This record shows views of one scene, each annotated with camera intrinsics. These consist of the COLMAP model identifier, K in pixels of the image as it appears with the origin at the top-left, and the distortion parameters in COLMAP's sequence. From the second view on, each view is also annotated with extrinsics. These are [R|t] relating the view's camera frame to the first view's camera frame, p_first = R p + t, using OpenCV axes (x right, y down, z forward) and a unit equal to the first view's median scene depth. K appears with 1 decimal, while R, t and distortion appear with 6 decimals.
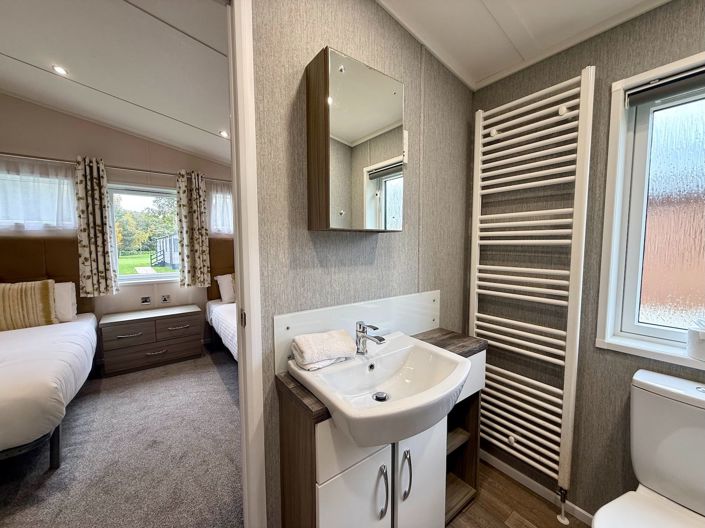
lens RADIAL K [[278.6, 0, 347.9], [0, 278.6, 269.0], [0, 0, 1]] dist [0.000904, -0.000030]
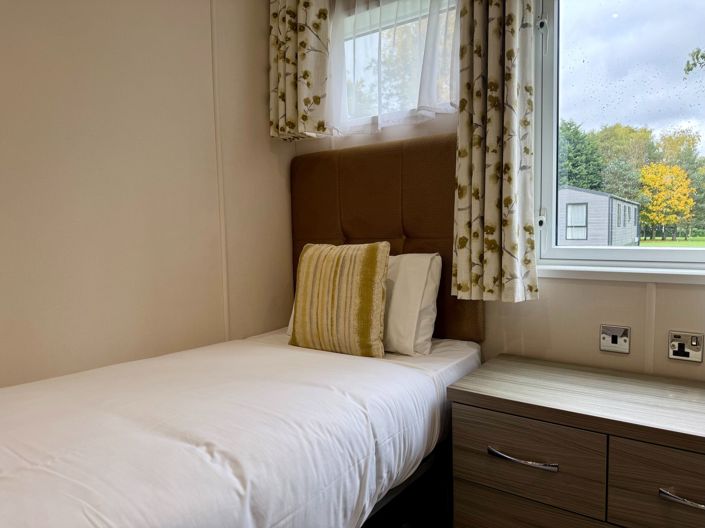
lens RADIAL K [[495.7, 0, 349.2], [0, 495.7, 263.7], [0, 0, 1]] dist [0.030903, -0.050554]
pose [[0.283840, 0.071834, -0.956177, -0.370231], [-0.064566, 0.996359, 0.055687, 0.030452], [0.956695, 0.045930, 0.287444, 0.680279]]
